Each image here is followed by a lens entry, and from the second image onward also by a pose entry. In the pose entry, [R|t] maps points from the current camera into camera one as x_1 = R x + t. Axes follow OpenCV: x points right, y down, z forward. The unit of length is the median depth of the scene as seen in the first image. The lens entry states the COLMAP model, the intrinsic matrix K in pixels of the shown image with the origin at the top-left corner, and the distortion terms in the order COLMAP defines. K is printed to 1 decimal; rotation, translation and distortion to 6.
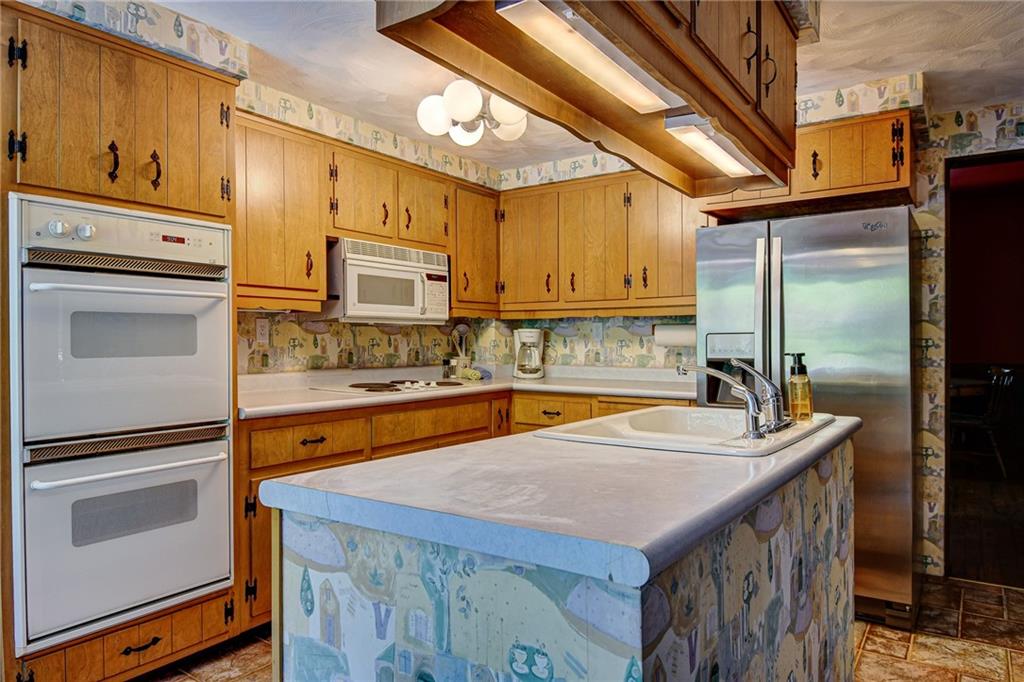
lens RADIAL K [[661.5, 0, 509.6], [0, 661.5, 356.0], [0, 0, 1]] dist [-0.017727, 0.001387]
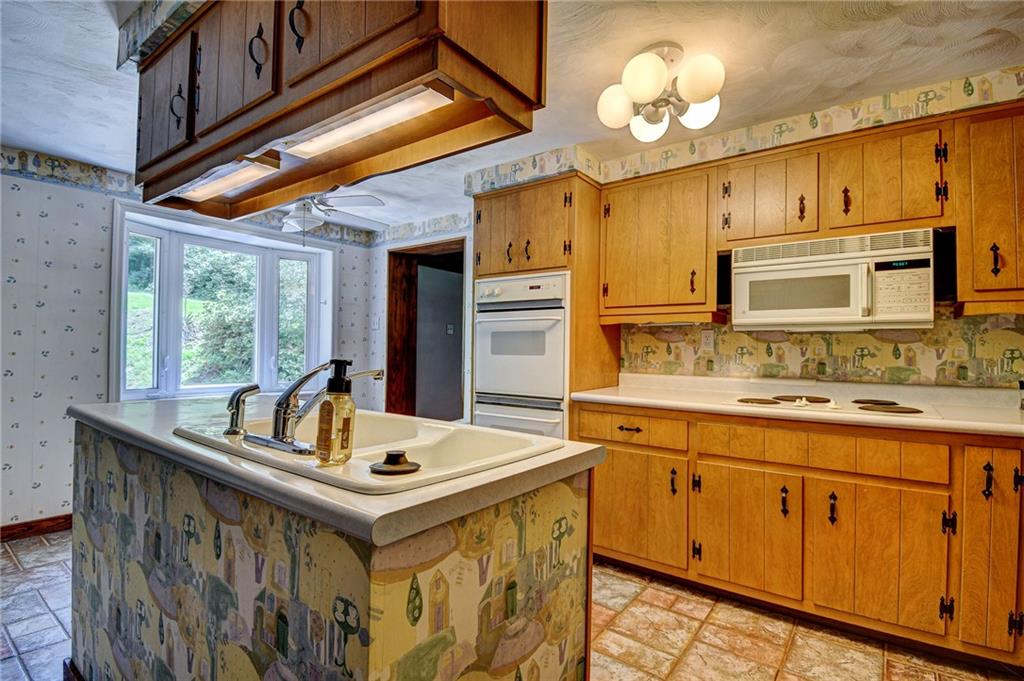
lens RADIAL K [[490.1, 0, 506.4], [0, 490.1, 345.7], [0, 0, 1]] dist [-0.001501, -0.006437]
pose [[-0.045516, -0.006679, -0.998941, 0.480175], [-0.034782, 0.999382, -0.005097, -0.010715], [0.998358, 0.034513, -0.045720, 0.623511]]
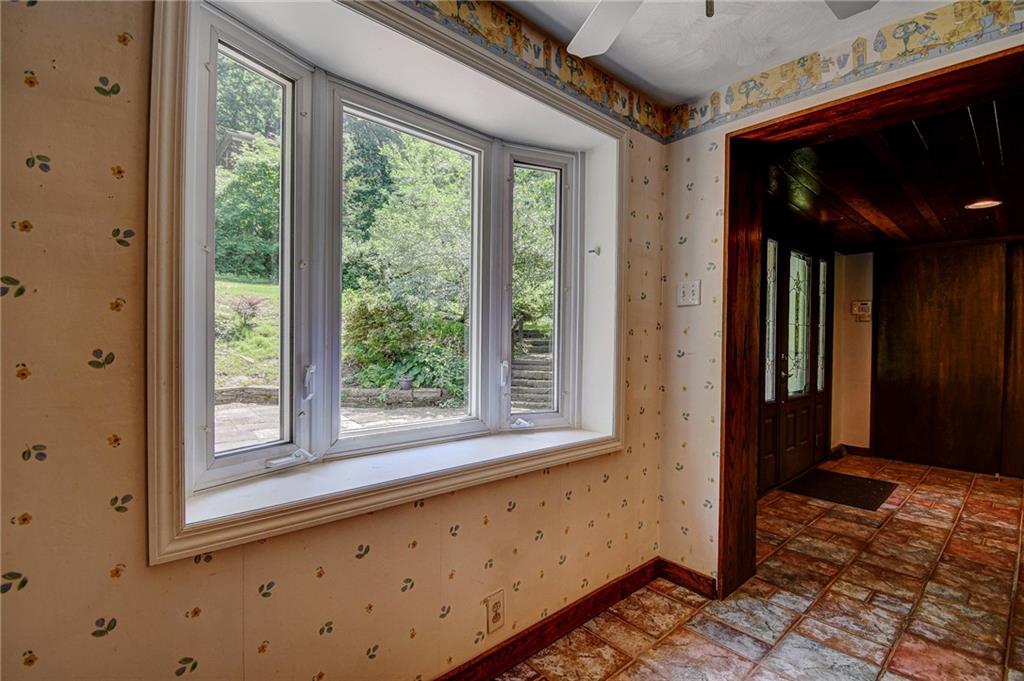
lens RADIAL K [[457.5, 0, 499.9], [0, 457.5, 346.7], [0, 0, 1]] dist [0.003717, -0.005126]
pose [[-0.255704, 0.017082, -0.966604, -0.180041], [-0.031014, 0.999184, 0.025862, -0.001706], [0.966257, 0.036592, -0.254966, 0.117191]]
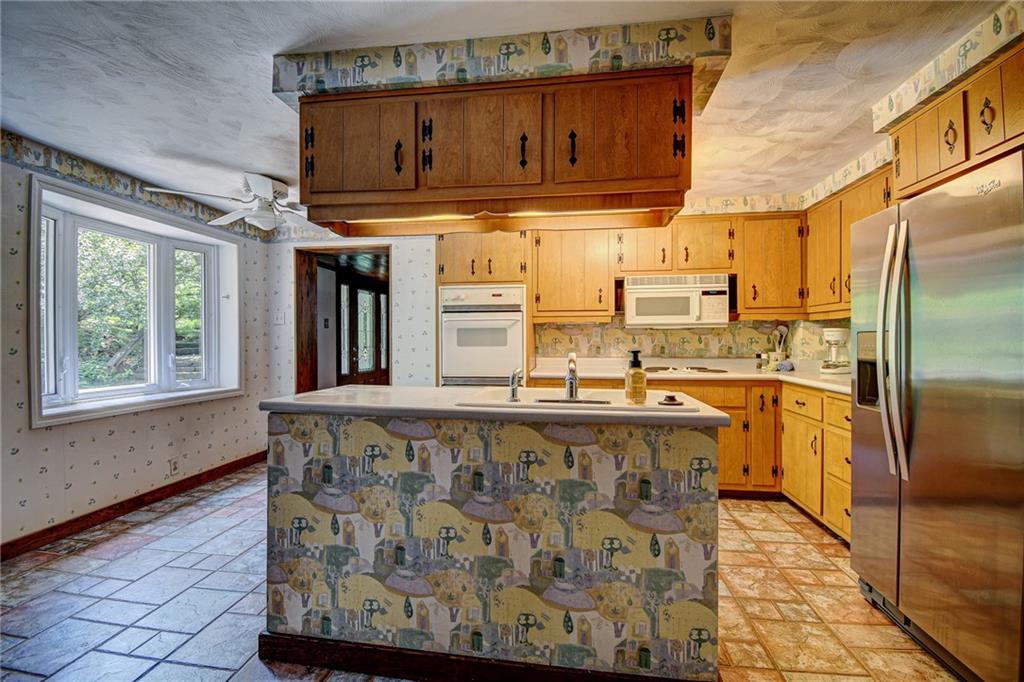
lens RADIAL K [[457.5, 0, 502.2], [0, 457.5, 342.0], [0, 0, 1]] dist [0.003717, -0.005126]
pose [[0.431876, 0.005979, -0.901913, 0.582405], [-0.017585, 0.999844, -0.001792, -0.008511], [0.901761, 0.016634, 0.431914, 0.213855]]
